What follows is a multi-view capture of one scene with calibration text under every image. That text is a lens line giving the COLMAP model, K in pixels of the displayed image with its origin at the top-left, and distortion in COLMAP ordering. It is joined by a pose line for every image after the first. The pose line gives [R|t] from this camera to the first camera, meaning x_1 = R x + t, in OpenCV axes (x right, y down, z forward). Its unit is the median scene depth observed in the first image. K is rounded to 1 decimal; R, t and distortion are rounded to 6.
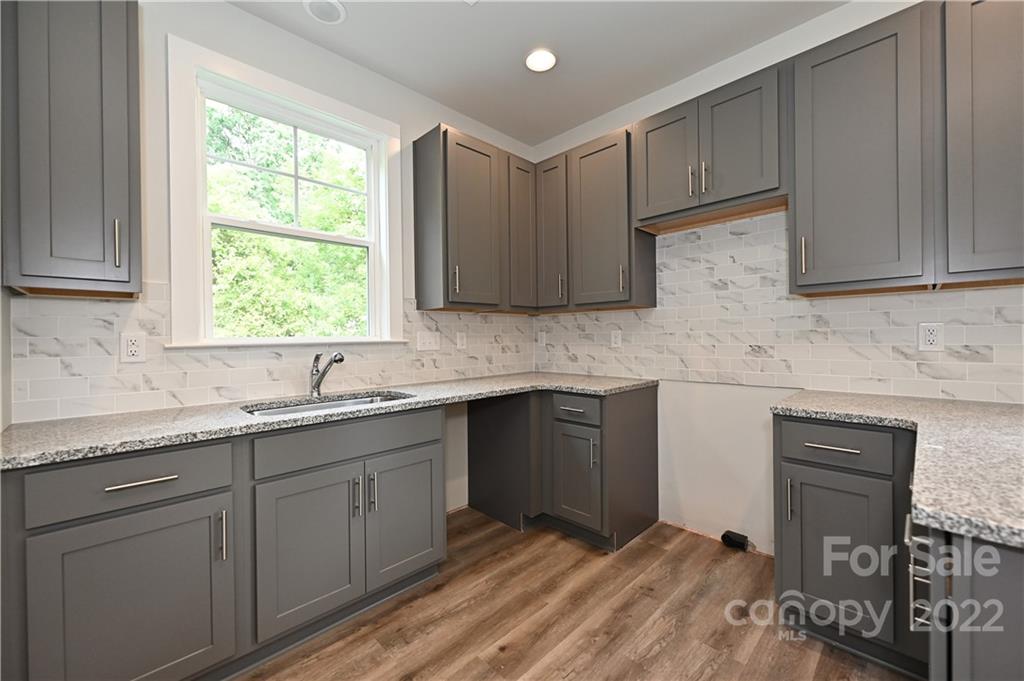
lens RADIAL K [[406.8, 0, 518.1], [0, 406.8, 337.1], [0, 0, 1]] dist [-0.000685, -0.000018]
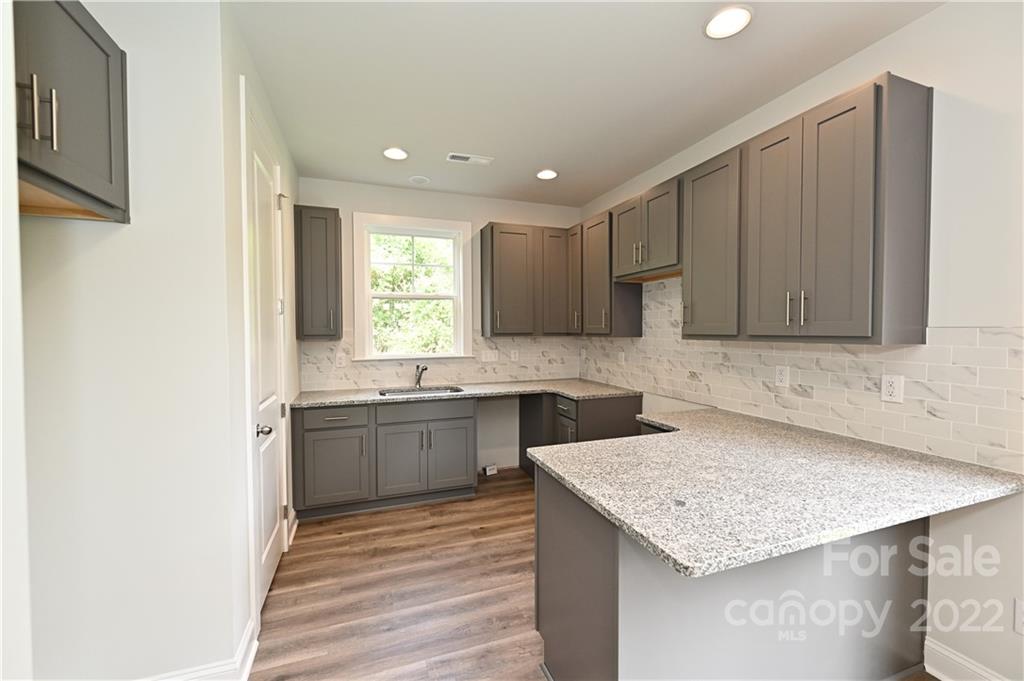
lens RADIAL K [[406.8, 0, 514.8], [0, 406.8, 338.8], [0, 0, 1]] dist [-0.000685, -0.000018]
pose [[0.908242, 0.020155, -0.417960, 0.615804], [-0.009691, 0.999585, 0.027144, -0.118696], [0.418333, -0.020603, 0.908060, -0.449175]]
